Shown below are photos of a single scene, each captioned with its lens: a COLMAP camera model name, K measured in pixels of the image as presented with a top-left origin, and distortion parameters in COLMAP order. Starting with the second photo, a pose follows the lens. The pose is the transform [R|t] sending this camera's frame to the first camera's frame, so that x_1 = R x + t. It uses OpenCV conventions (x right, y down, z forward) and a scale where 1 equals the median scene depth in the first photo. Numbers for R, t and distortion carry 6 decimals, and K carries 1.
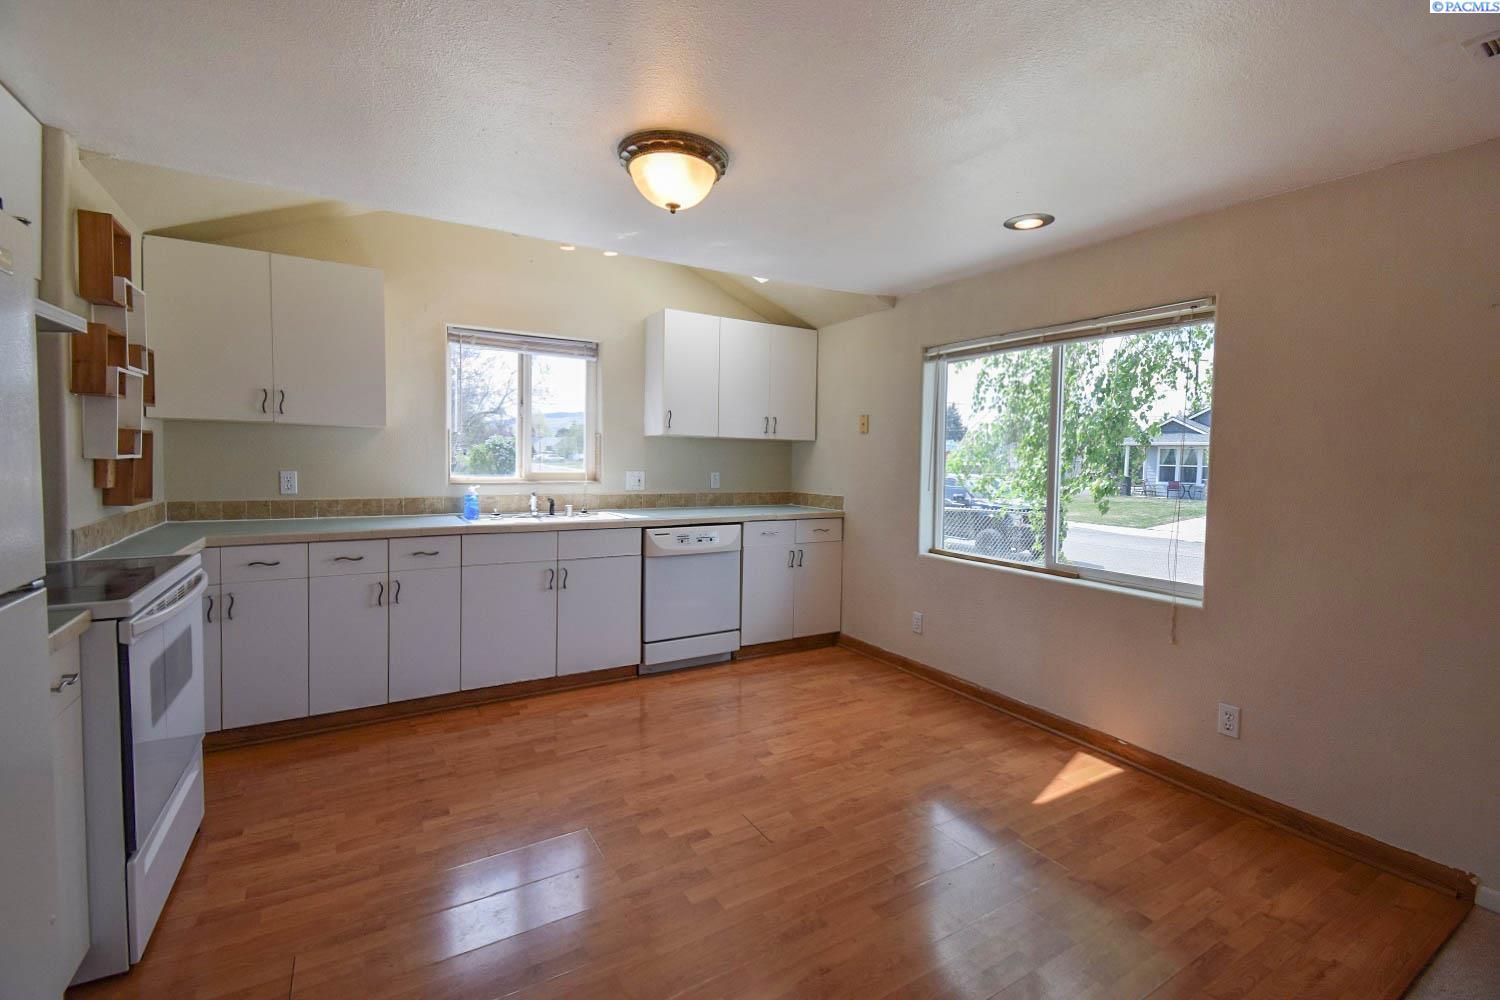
lens RADIAL K [[671.3, 0, 746.1], [0, 671.3, 475.7], [0, 0, 1]] dist [0.032168, -0.000227]
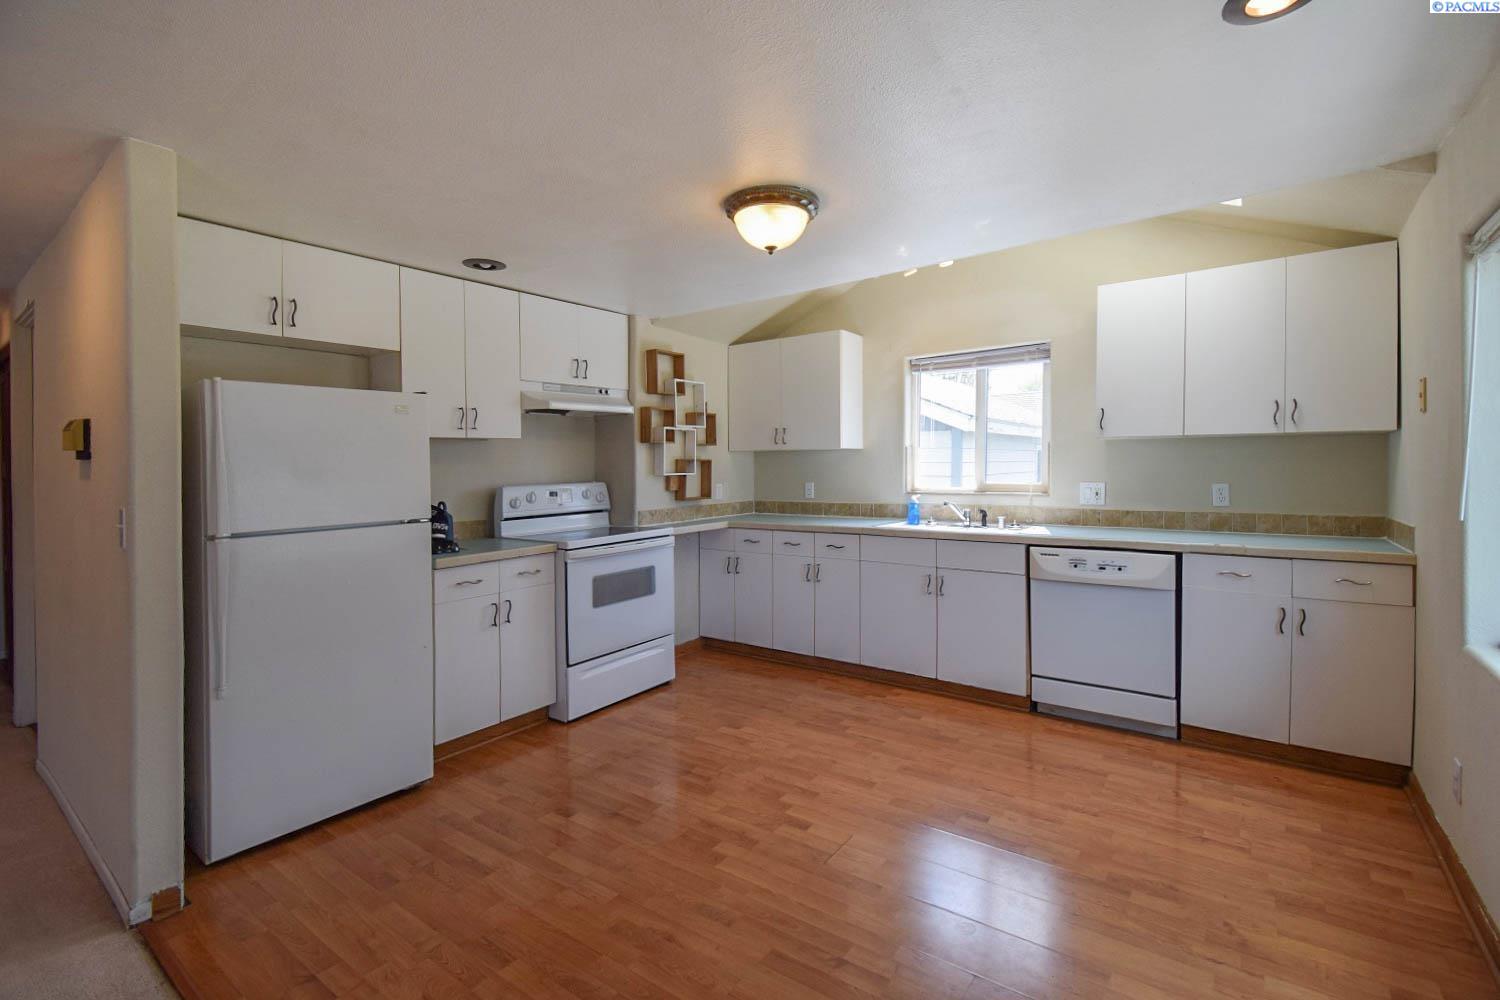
lens RADIAL K [[665.4, 0, 746.2], [0, 665.4, 474.0], [0, 0, 1]] dist [0.000890, -0.000216]
pose [[0.379203, -0.011915, -0.925237, 0.535765], [-0.007798, 0.999840, -0.016072, -0.000213], [0.925281, 0.013310, 0.379049, 0.319103]]
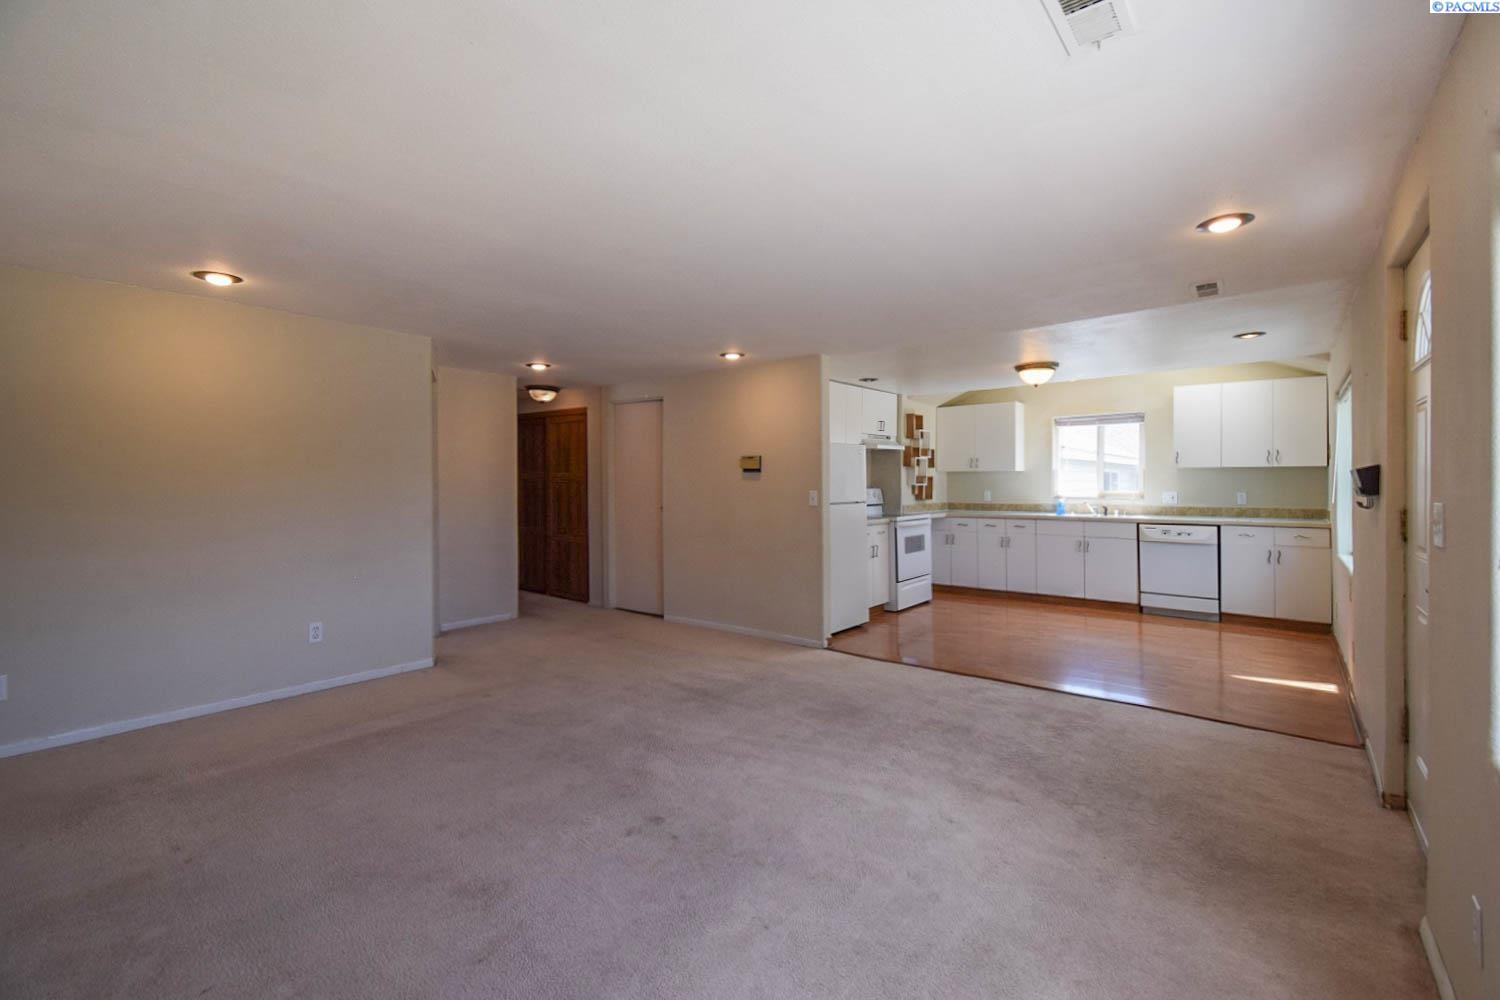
lens RADIAL K [[665.4, 0, 750.9], [0, 665.4, 470.5], [0, 0, 1]] dist [-0.000495, -0.000132]
pose [[0.345707, -0.035665, -0.937664, 1.111491], [-0.019692, 0.998782, -0.045250, 0.039457], [0.938136, 0.034108, 0.344584, -0.514106]]
